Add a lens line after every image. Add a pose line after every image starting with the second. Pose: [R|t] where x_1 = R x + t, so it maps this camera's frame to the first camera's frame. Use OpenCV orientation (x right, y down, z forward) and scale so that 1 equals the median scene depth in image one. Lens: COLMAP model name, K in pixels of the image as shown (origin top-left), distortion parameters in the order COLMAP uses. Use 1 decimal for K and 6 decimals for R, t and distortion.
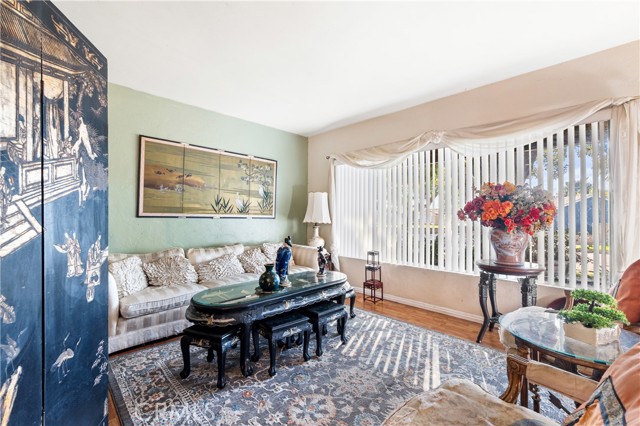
lens RADIAL K [[278.4, 0, 318.7], [0, 278.4, 213.0], [0, 0, 1]] dist [-0.007631, 0.000696]
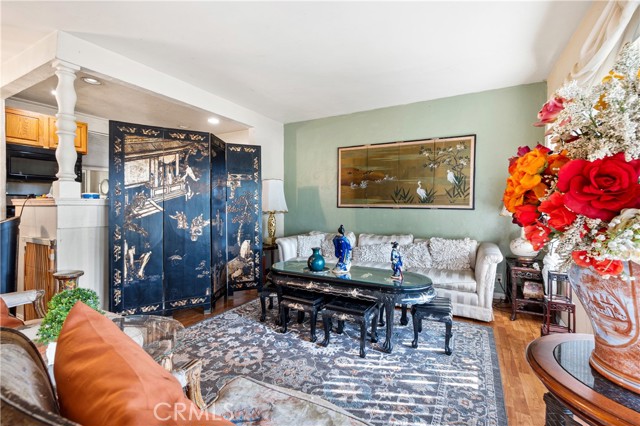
lens RADIAL K [[278.4, 0, 313.5], [0, 278.4, 213.8], [0, 0, 1]] dist [-0.007631, 0.000696]
pose [[0.280668, 0.018281, -0.959631, 0.652566], [0.009416, 0.999718, 0.021798, 0.015694], [0.959759, -0.015154, 0.280417, 0.487735]]
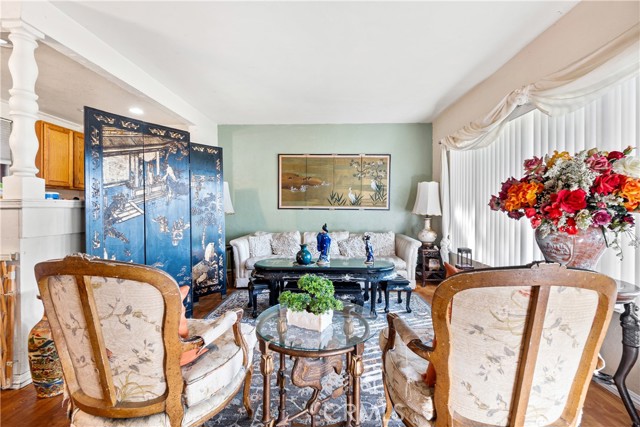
lens RADIAL K [[278.4, 0, 313.4], [0, 278.4, 210.8], [0, 0, 1]] dist [-0.007631, 0.000696]
pose [[0.679263, 0.000022, -0.733895, 0.584260], [0.012627, 0.999852, 0.011717, 0.009895], [0.733787, -0.017226, 0.679162, 0.111210]]
